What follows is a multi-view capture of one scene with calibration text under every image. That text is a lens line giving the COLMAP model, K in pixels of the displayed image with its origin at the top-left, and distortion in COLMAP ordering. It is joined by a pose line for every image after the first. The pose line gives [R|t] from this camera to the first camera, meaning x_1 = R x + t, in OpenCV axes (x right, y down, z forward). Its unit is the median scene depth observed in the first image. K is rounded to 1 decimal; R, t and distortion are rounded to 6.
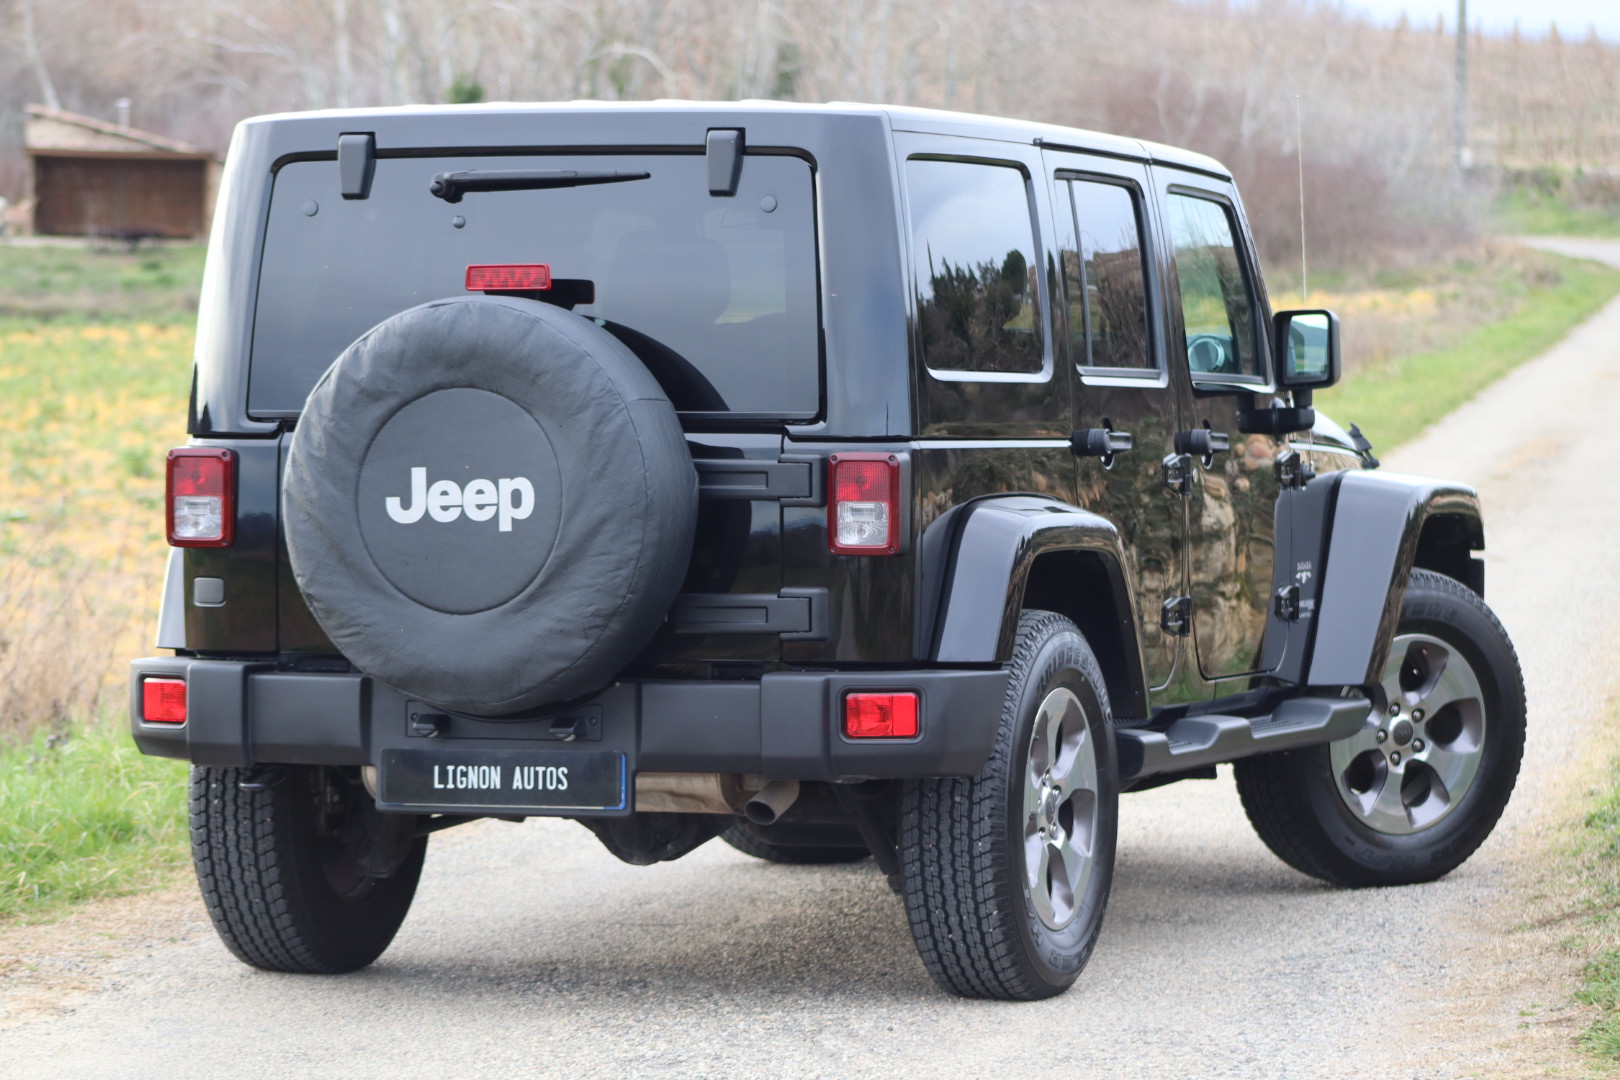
lens RADIAL K [[6748.1, 0, 804.7], [0, 6748.1, 542.1], [0, 0, 1]] dist [-0.018729, 0.000000]
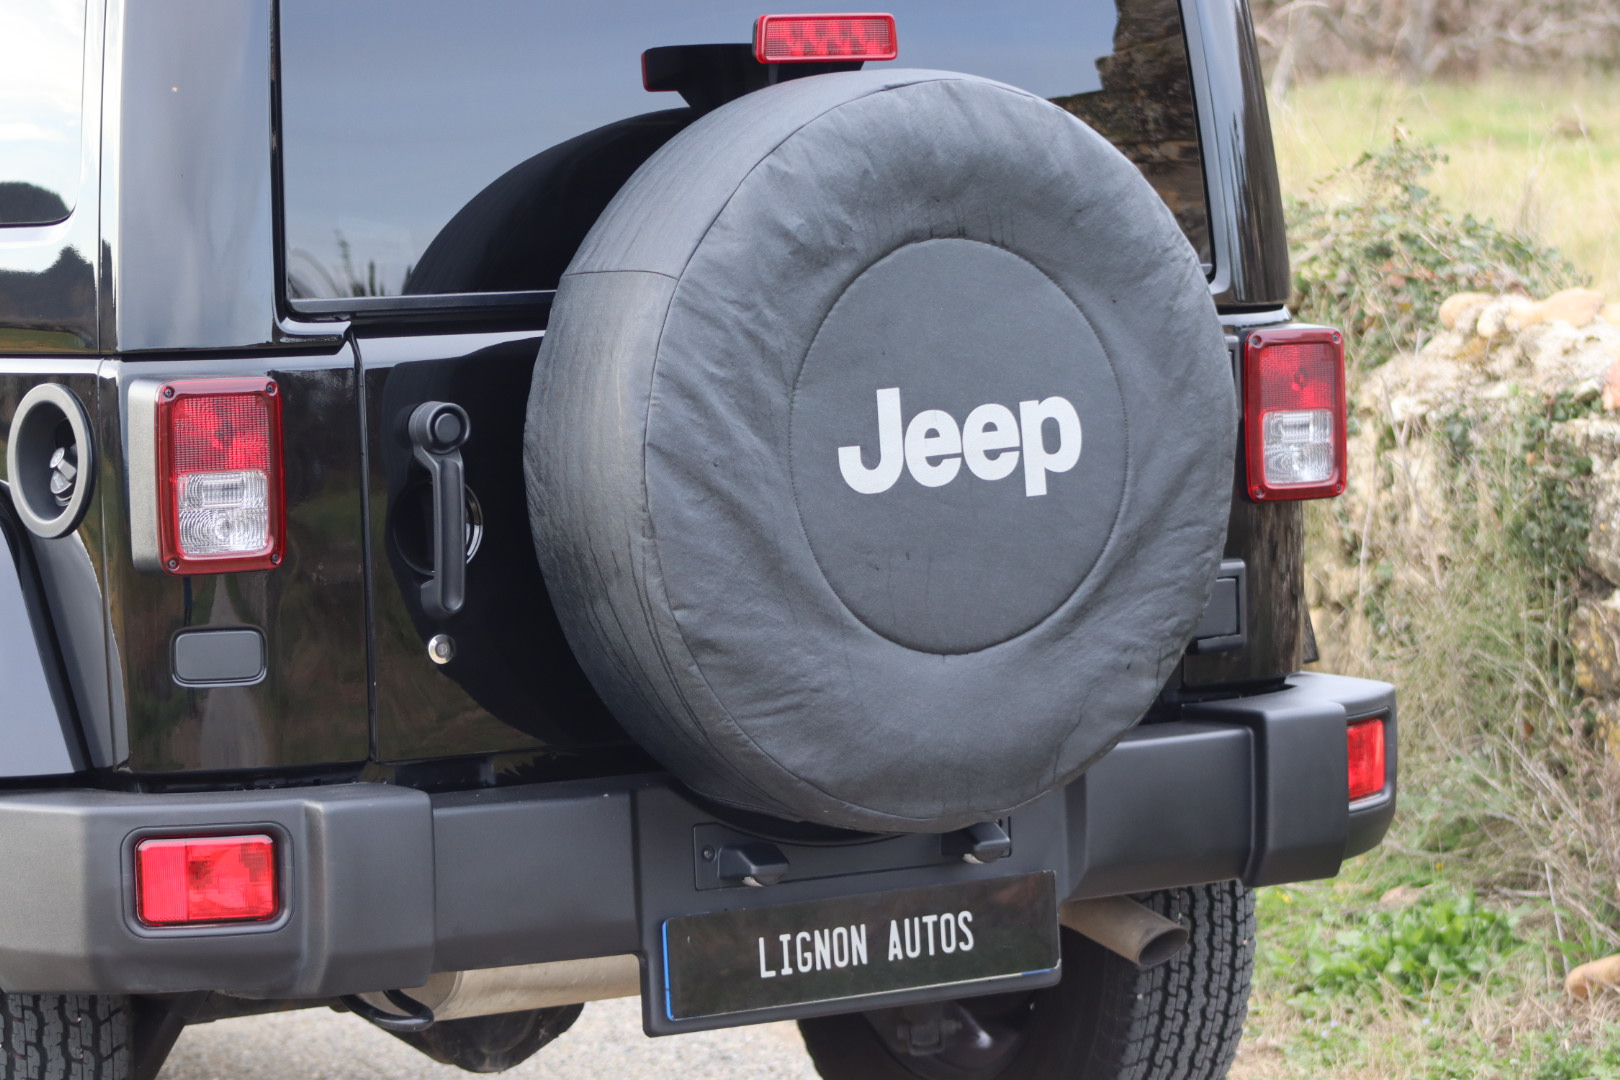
lens RADIAL K [[5781.8, 0, 811.5], [0, 5781.8, 529.6], [0, 0, 1]] dist [-0.029321, 0.000000]
pose [[0.567436, -0.067068, 0.820682, -0.437255], [0.044003, 0.997723, 0.051112, -0.023529], [-0.822241, 0.007110, 0.569095, 0.738869]]
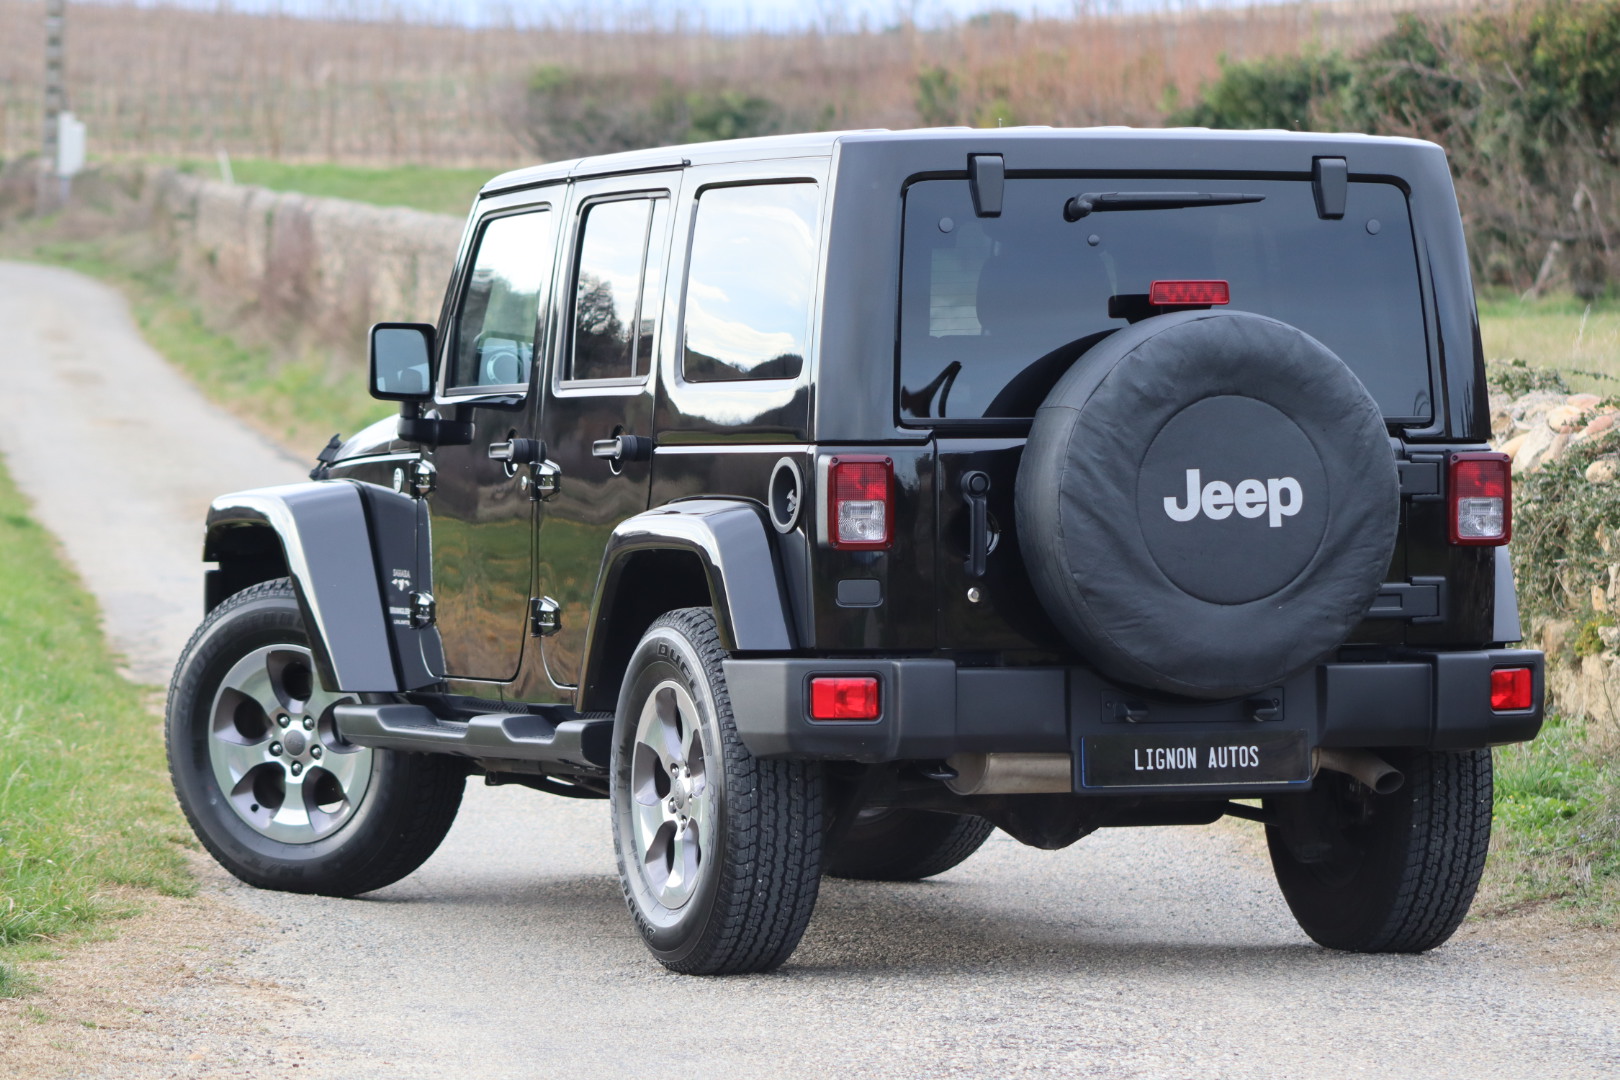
lens RADIAL K [[9129.8, 0, 846.8], [0, 9129.8, 522.1], [0, 0, 1]] dist [0.612637, 0.000000]
pose [[0.742469, -0.011489, 0.669782, -1.068224], [0.017964, 0.999835, -0.002763, 0.000401], [-0.669639, 0.014083, 0.742553, -0.044418]]
